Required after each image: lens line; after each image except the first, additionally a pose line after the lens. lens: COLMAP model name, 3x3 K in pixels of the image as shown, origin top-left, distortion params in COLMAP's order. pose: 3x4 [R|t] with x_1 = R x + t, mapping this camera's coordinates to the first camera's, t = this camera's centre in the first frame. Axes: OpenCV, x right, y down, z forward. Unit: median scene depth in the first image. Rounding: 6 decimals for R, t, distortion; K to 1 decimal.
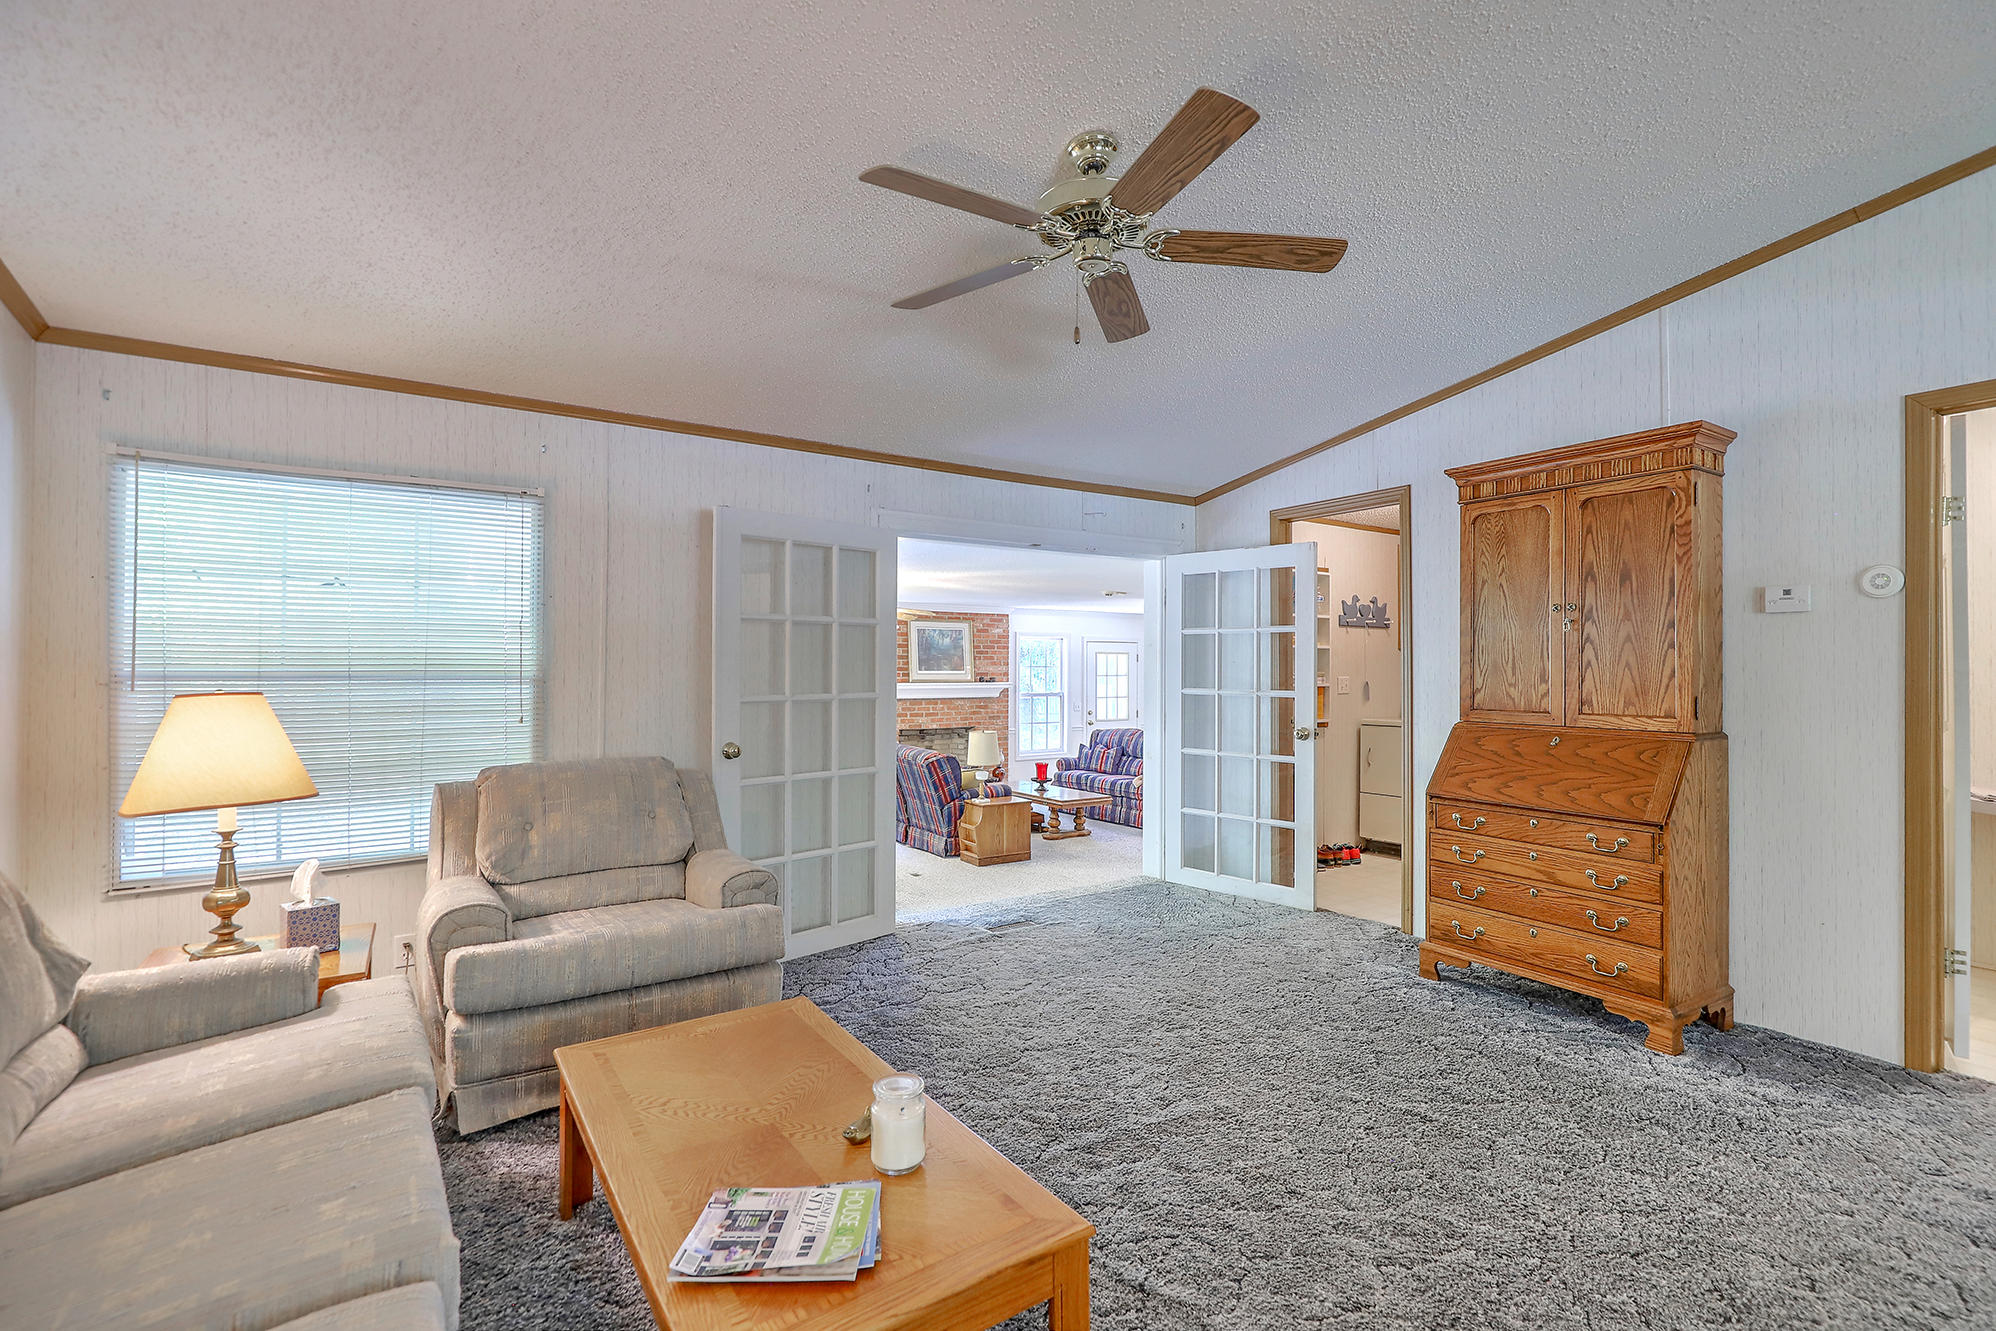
lens RADIAL K [[909.6, 0, 1013.4], [0, 909.6, 662.4], [0, 0, 1]] dist [0.002809, -0.000773]
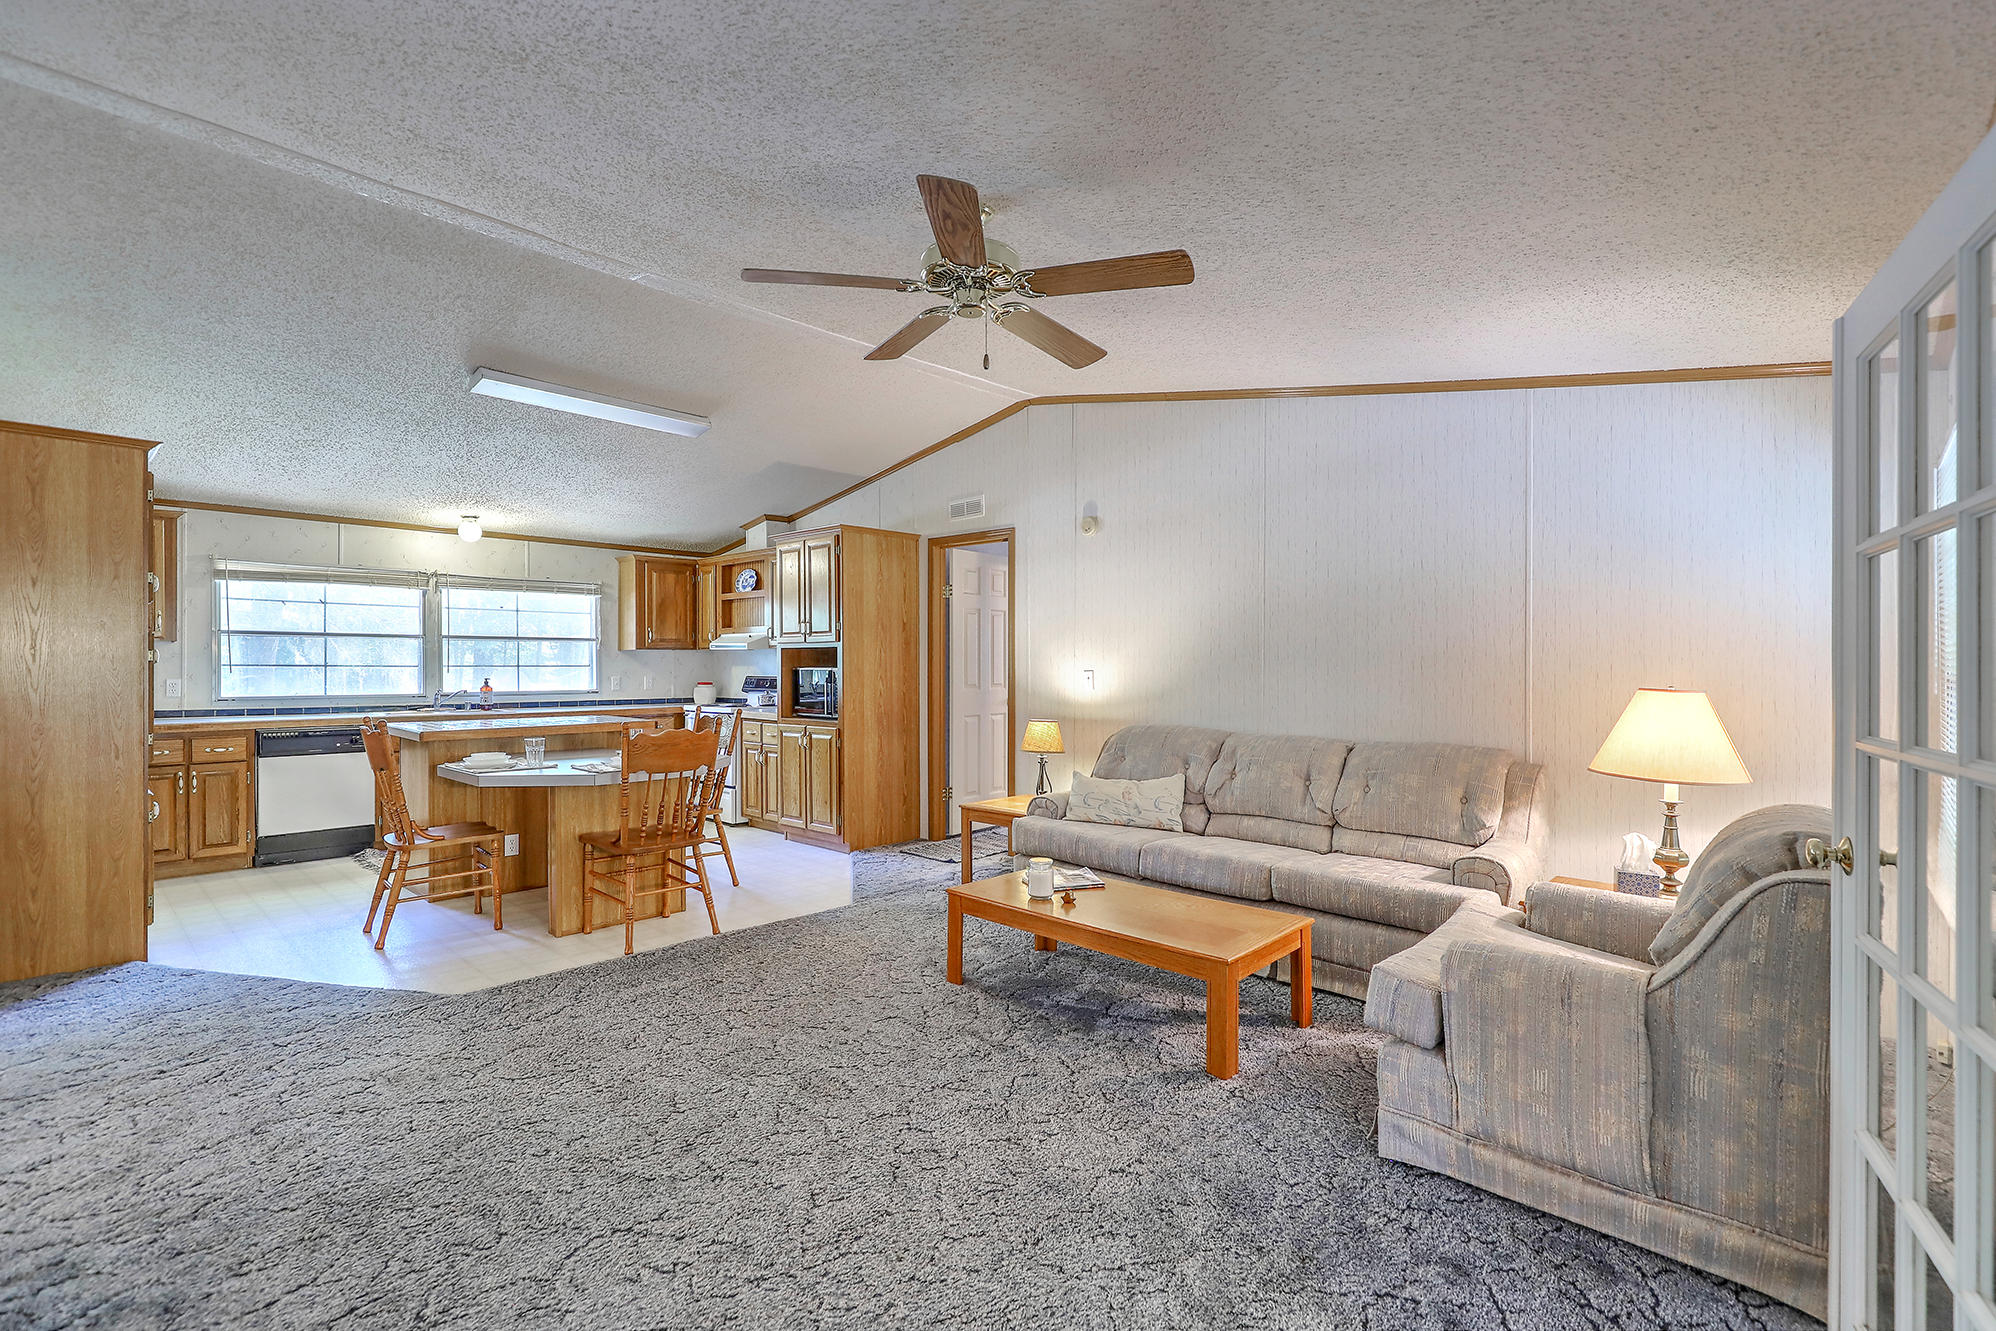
lens RADIAL K [[909.6, 0, 1008.2], [0, 909.6, 669.2], [0, 0, 1]] dist [0.002809, -0.000773]
pose [[-0.976178, -0.010624, -0.216712, 0.151589], [-0.010157, 0.999943, -0.003269, 0.009965], [0.216734, -0.000990, -0.976230, 1.093317]]
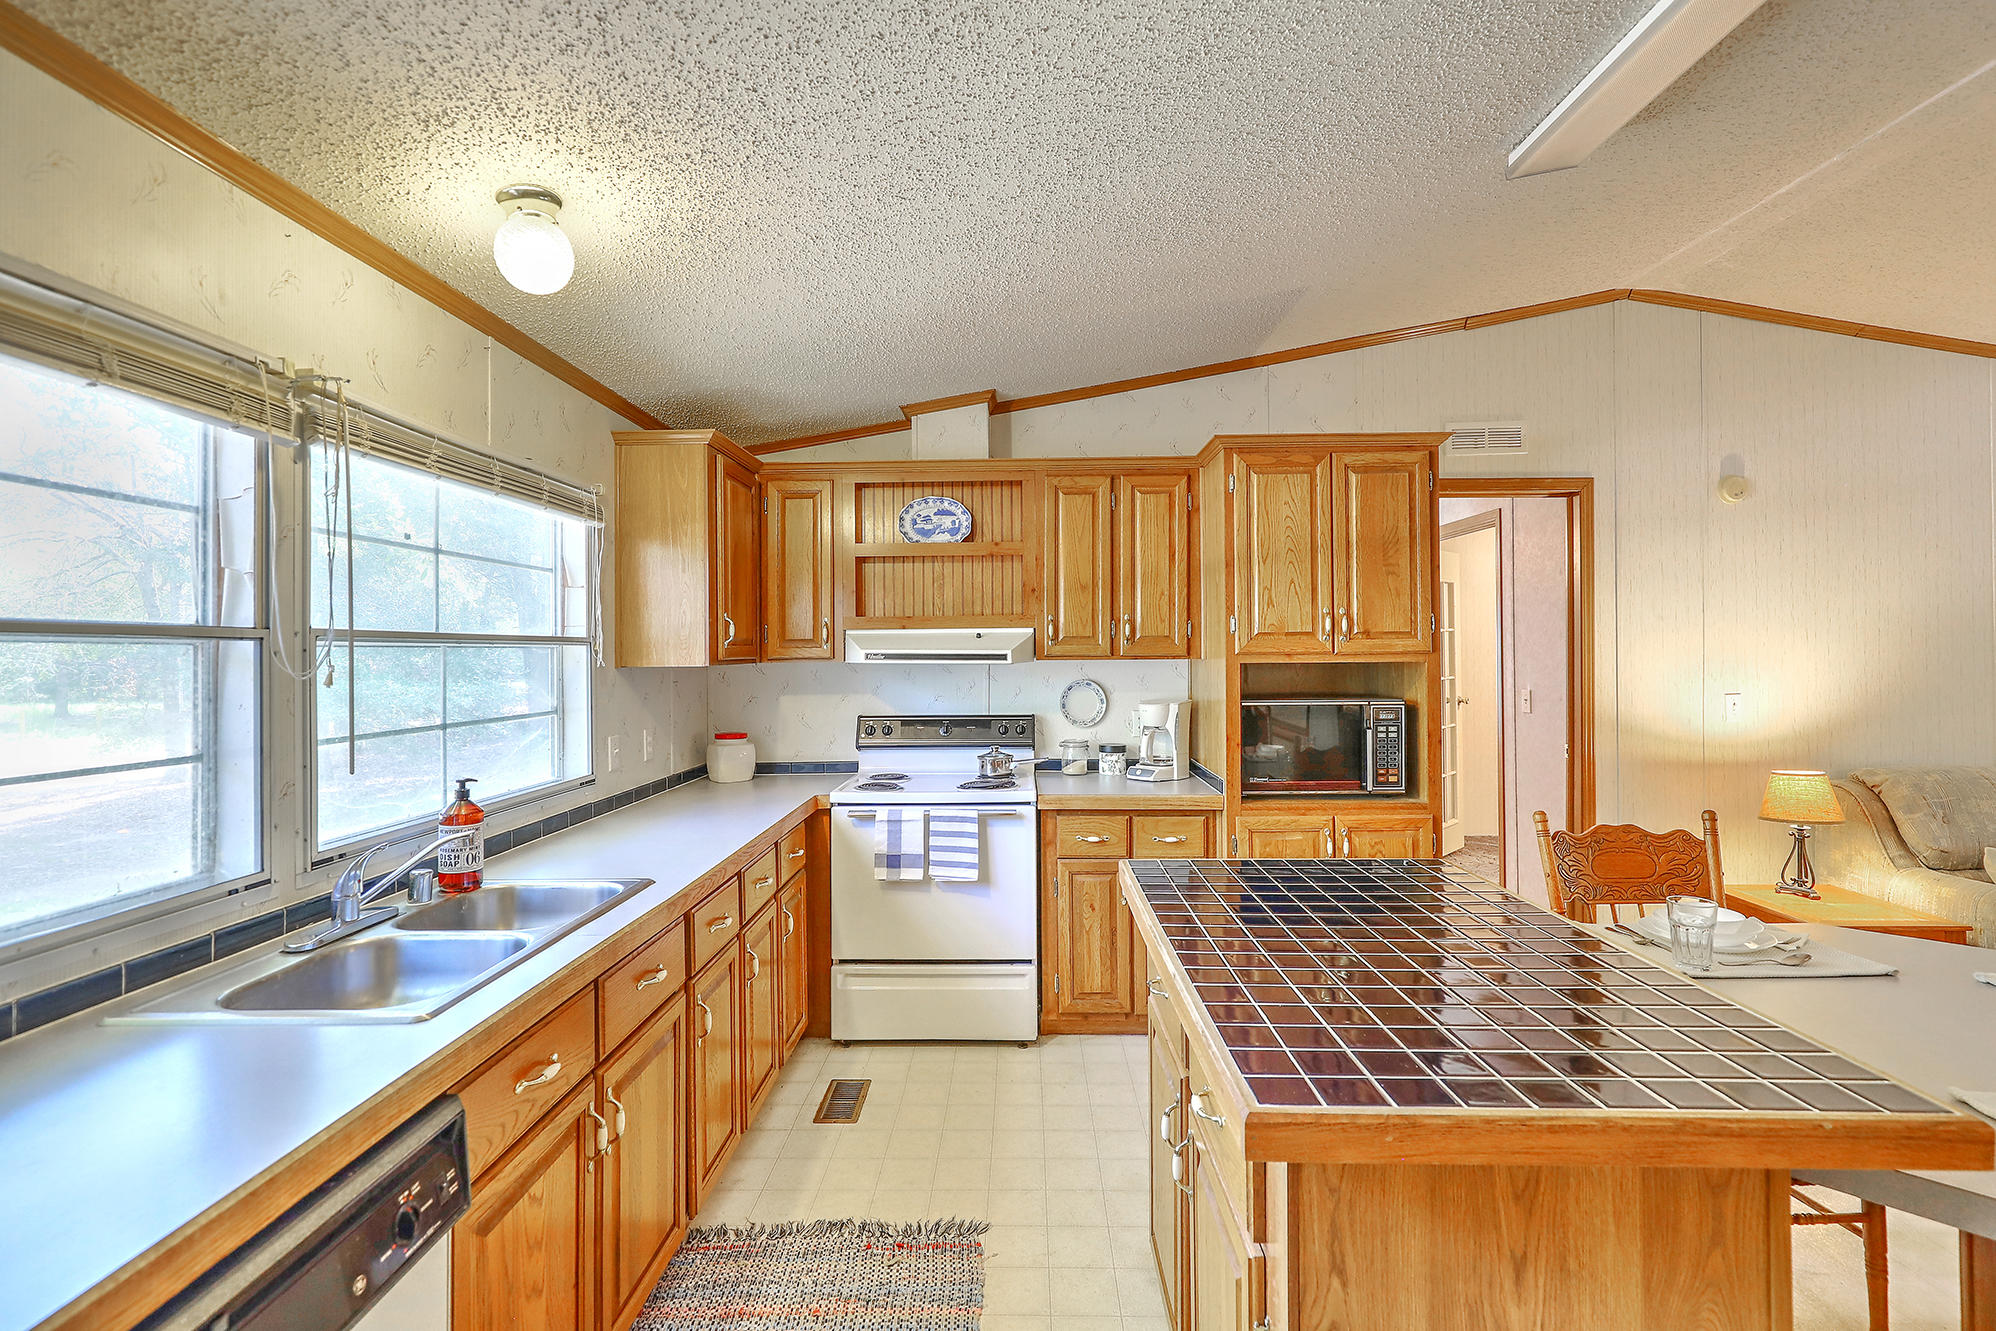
lens RADIAL K [[909.6, 0, 990.9], [0, 909.6, 656.2], [0, 0, 1]] dist [0.002809, -0.000773]
pose [[-0.589245, -0.004576, -0.807941, 0.871760], [0.005237, 0.999941, -0.009482, -0.023433], [0.807937, -0.009818, -0.589186, -0.100892]]
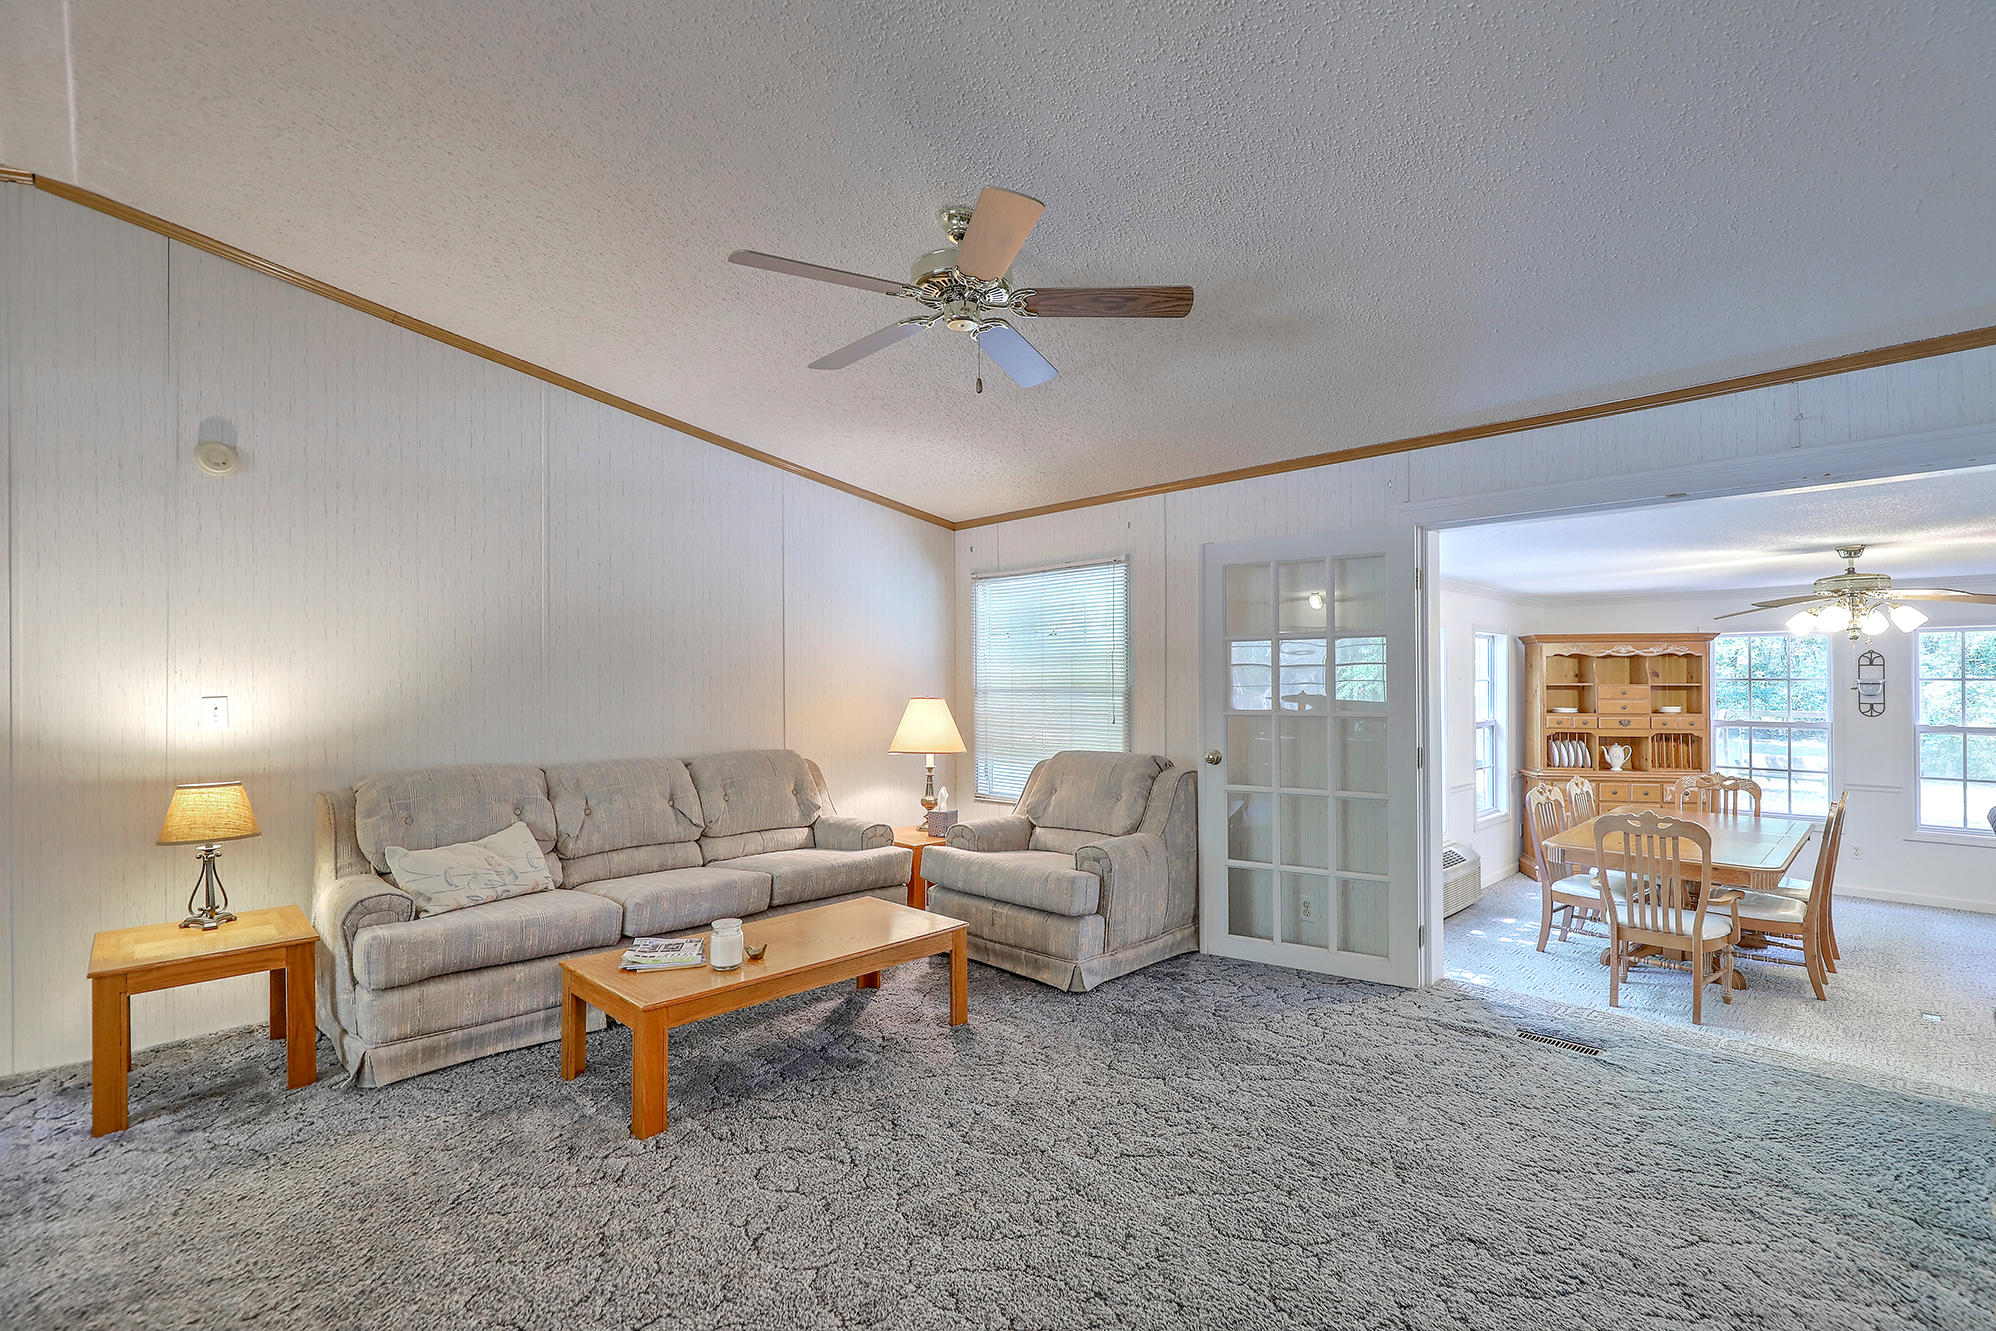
lens RADIAL K [[909.6, 0, 1011.7], [0, 909.6, 677.5], [0, 0, 1]] dist [0.002809, -0.000773]
pose [[0.191123, -0.009767, -0.981518, 0.614639], [0.009460, 0.999922, -0.008108, 0.003734], [0.981521, -0.007735, 0.191200, 0.434138]]
